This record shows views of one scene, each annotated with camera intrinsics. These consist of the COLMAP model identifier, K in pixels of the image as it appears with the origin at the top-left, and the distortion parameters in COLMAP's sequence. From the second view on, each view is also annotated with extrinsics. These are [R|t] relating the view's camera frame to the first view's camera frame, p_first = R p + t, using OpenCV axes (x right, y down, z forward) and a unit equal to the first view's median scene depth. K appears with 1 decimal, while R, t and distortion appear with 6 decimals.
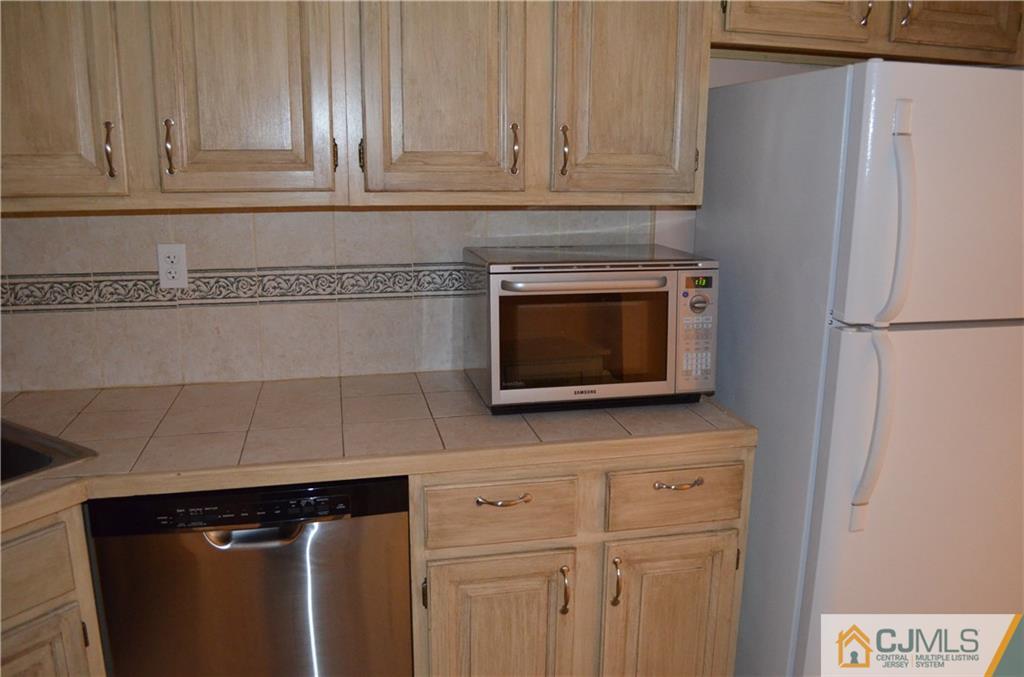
lens RADIAL K [[803.1, 0, 512.0], [0, 803.1, 338.5], [0, 0, 1]] dist [-0.079032, -0.005495]
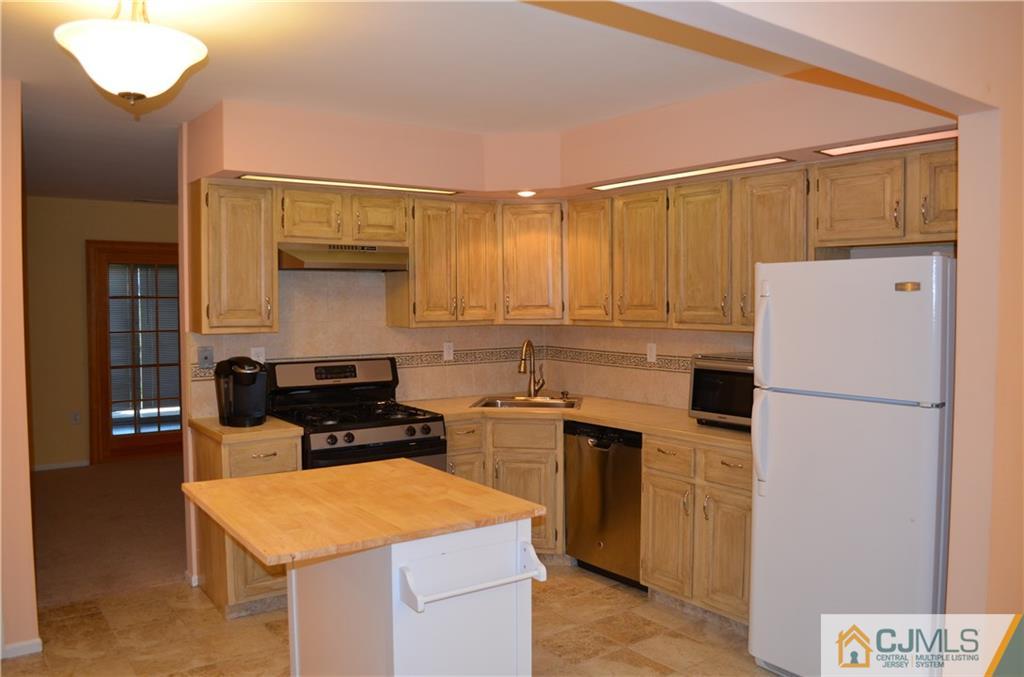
lens RADIAL K [[803.1, 0, 512.0], [0, 803.1, 338.5], [0, 0, 1]] dist [-0.079032, -0.005495]
pose [[0.379830, 0.032222, -0.924495, 1.871847], [-0.200009, 0.978614, -0.048065, 0.076405], [0.903175, 0.203164, 0.378152, -0.345058]]
